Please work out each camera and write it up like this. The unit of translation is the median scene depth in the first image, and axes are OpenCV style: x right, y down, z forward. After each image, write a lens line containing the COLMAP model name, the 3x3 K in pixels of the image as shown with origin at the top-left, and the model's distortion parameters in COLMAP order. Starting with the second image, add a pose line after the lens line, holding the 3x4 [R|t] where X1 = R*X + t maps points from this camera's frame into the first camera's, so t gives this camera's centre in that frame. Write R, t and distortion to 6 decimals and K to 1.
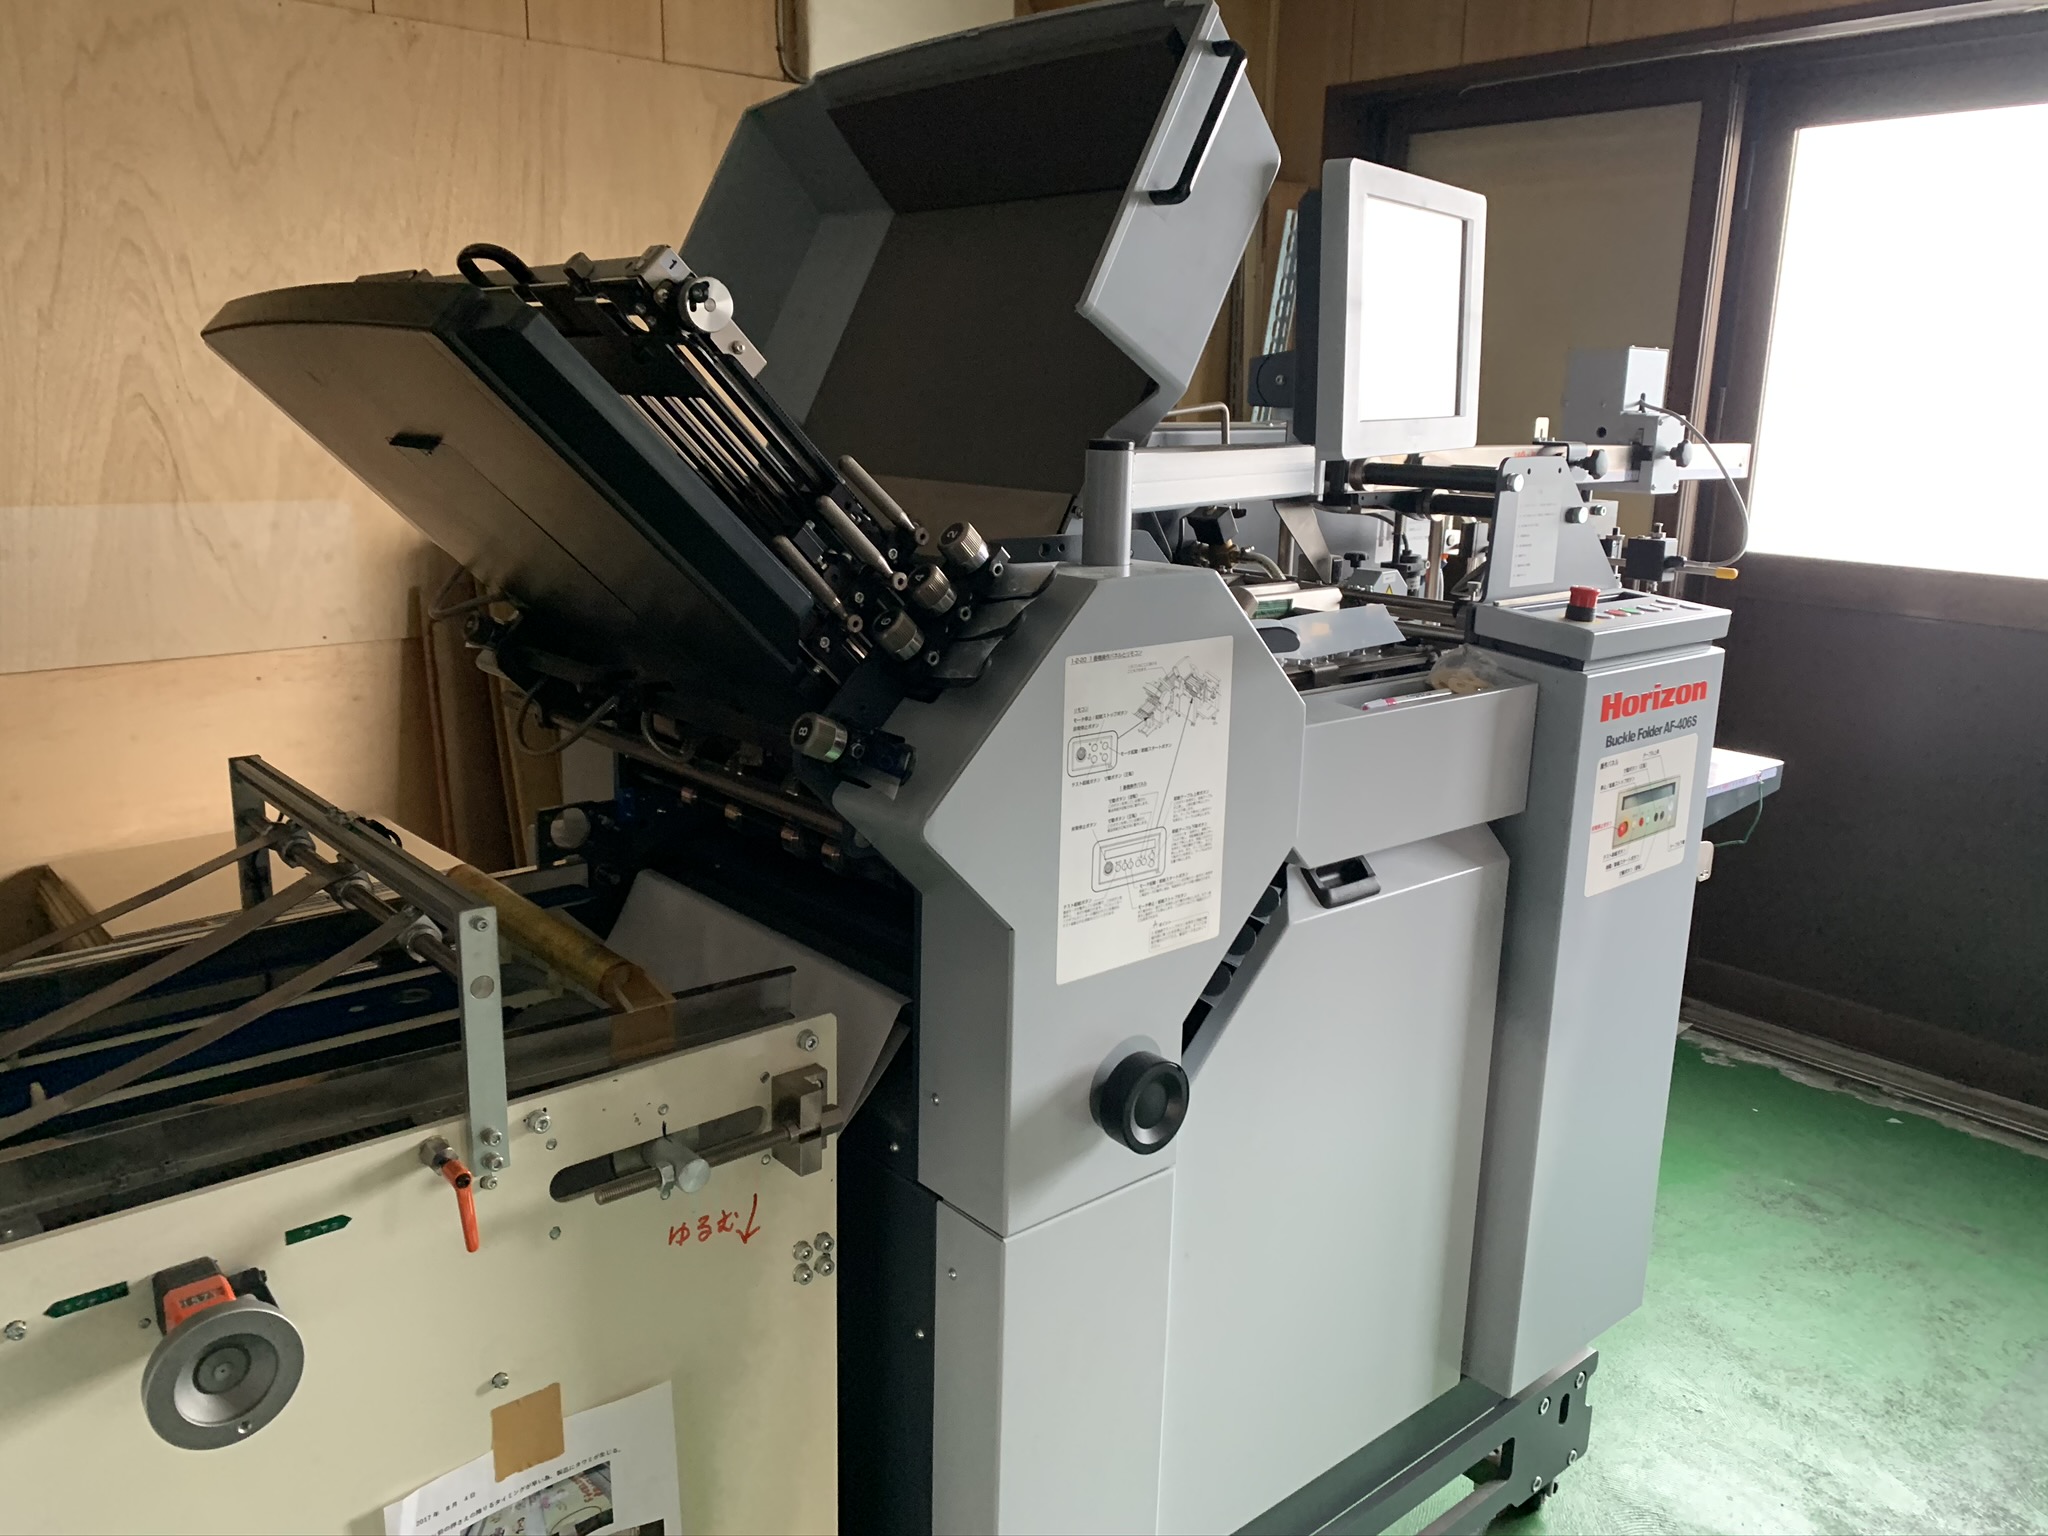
lens RADIAL K [[1561.6, 0, 1019.5], [0, 1561.6, 738.8], [0, 0, 1]] dist [0.044098, -0.052952]
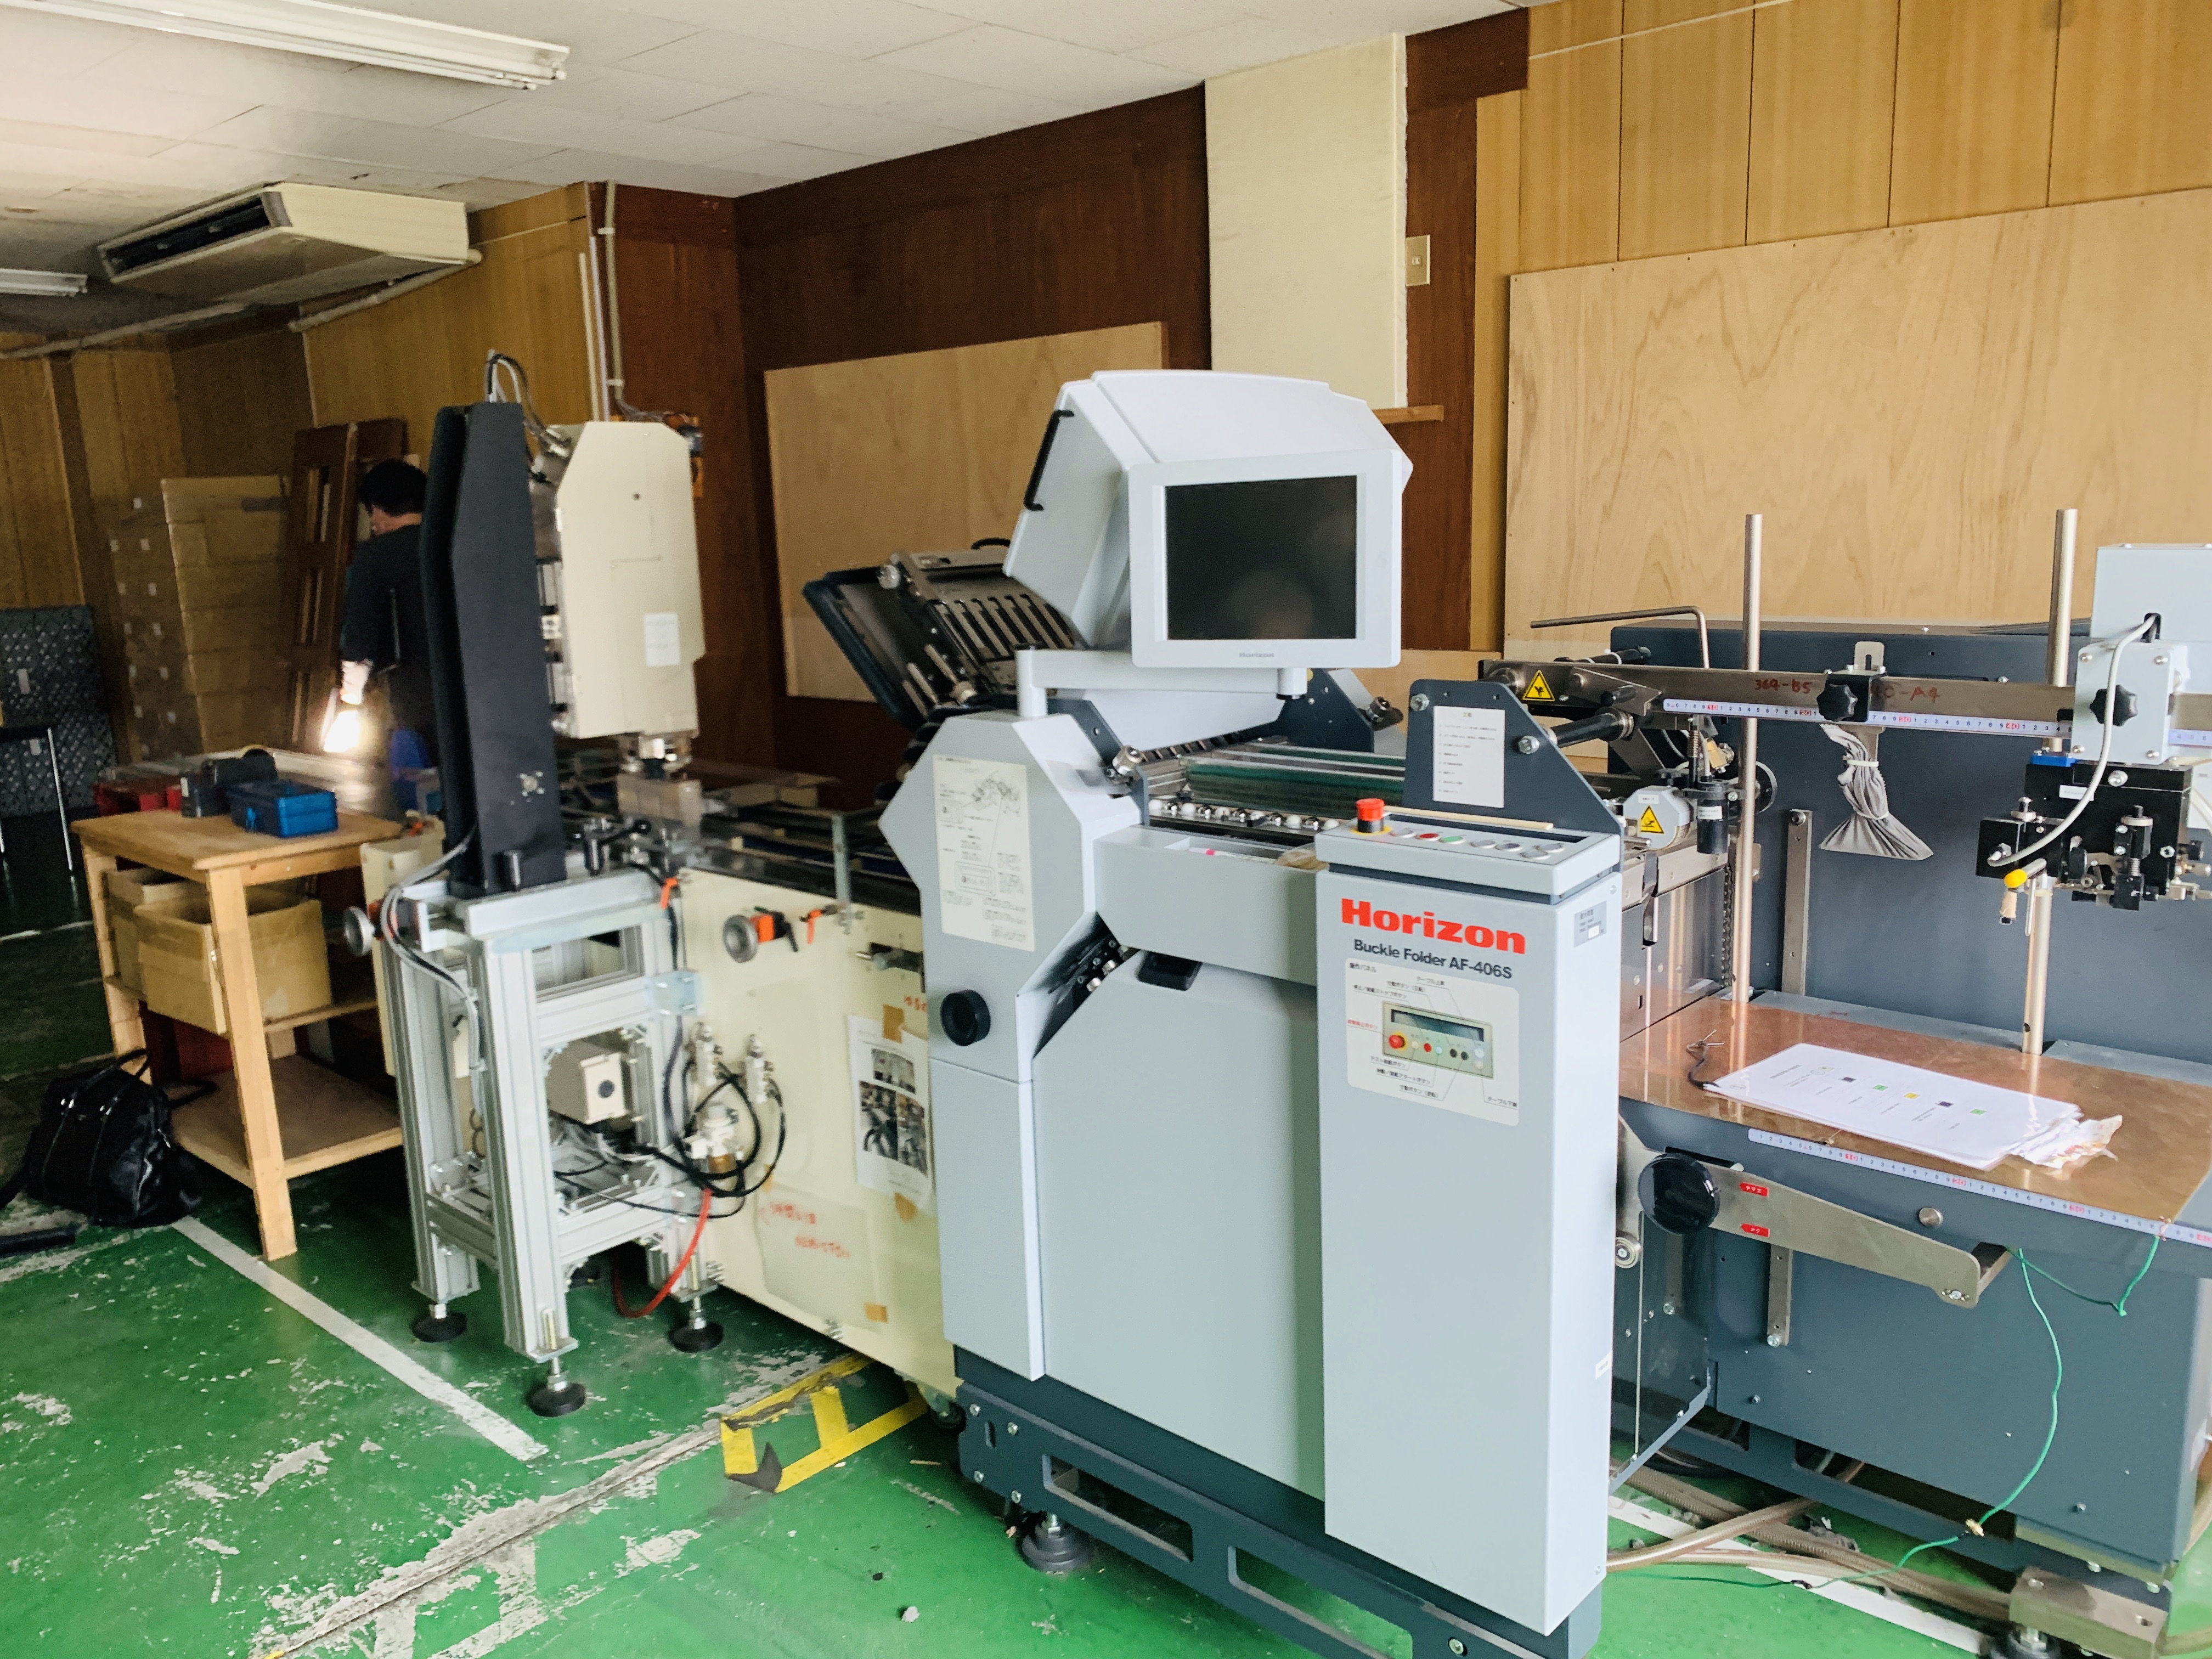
lens RADIAL K [[1686.7, 0, 1100.1], [0, 1686.7, 819.4], [0, 0, 1]] dist [0.044098, -0.052952]
pose [[0.116552, 0.159594, -0.980278, 1.492625], [-0.182335, 0.973668, 0.136839, -0.210534], [0.976304, 0.162790, 0.142583, 0.656729]]
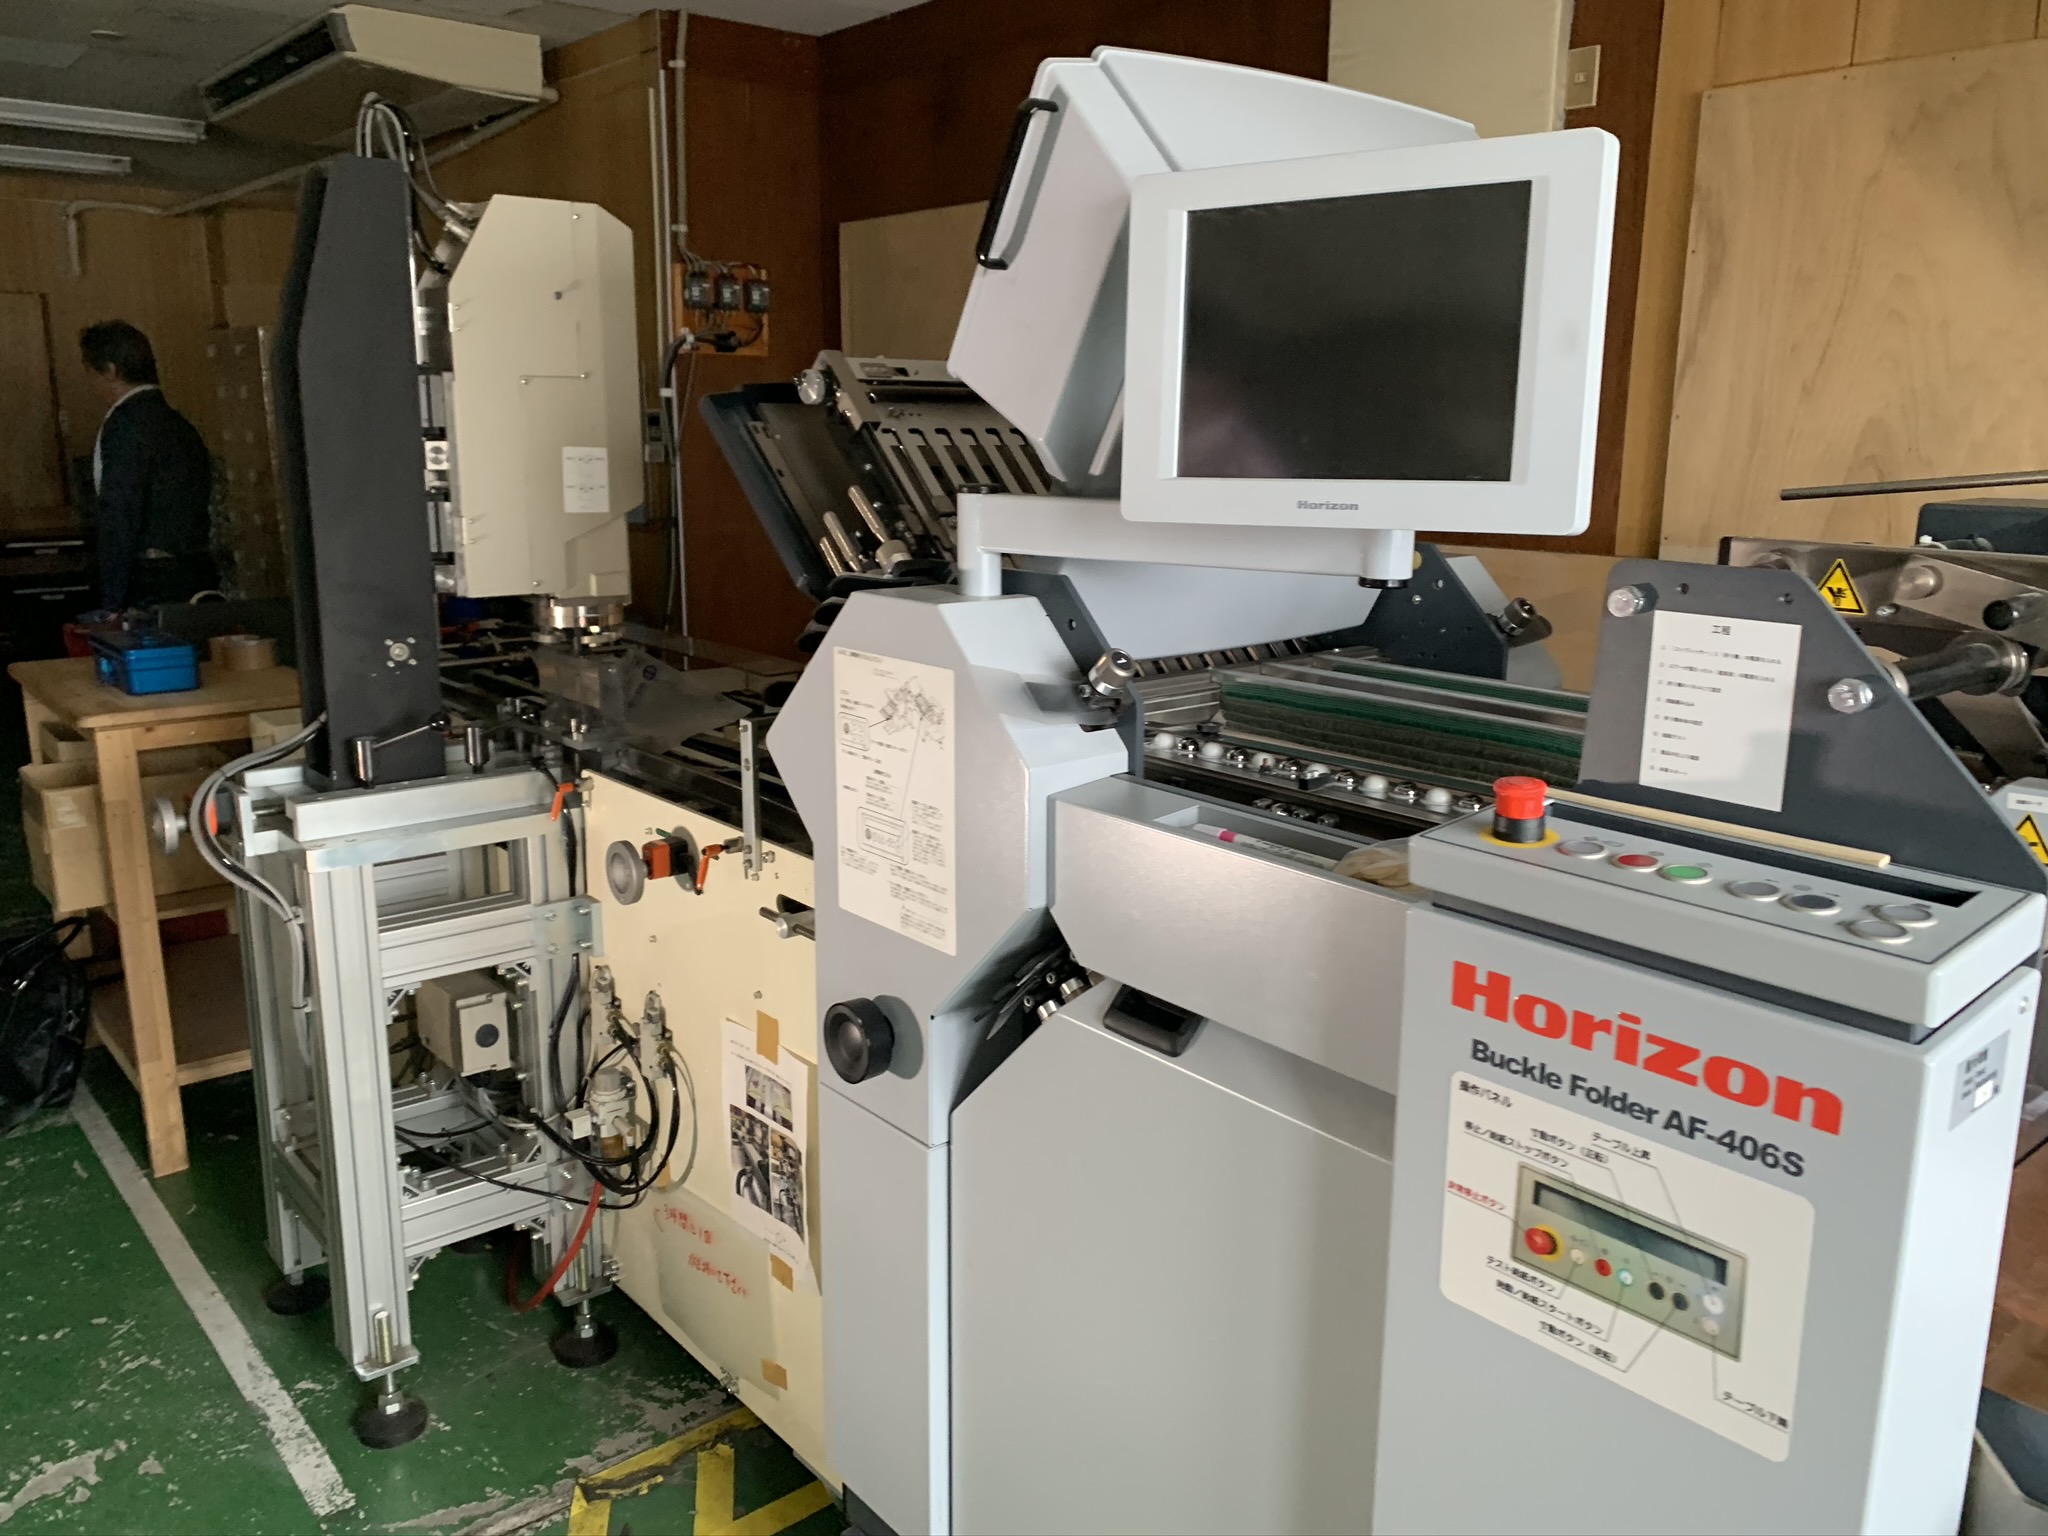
lens RADIAL K [[1561.6, 0, 1018.3], [0, 1561.6, 751.1], [0, 0, 1]] dist [0.044098, -0.052952]
pose [[-0.006676, 0.190369, -0.981690, 0.929868], [-0.226640, 0.955877, 0.186905, -0.173979], [0.973956, 0.223738, 0.036764, 0.800576]]
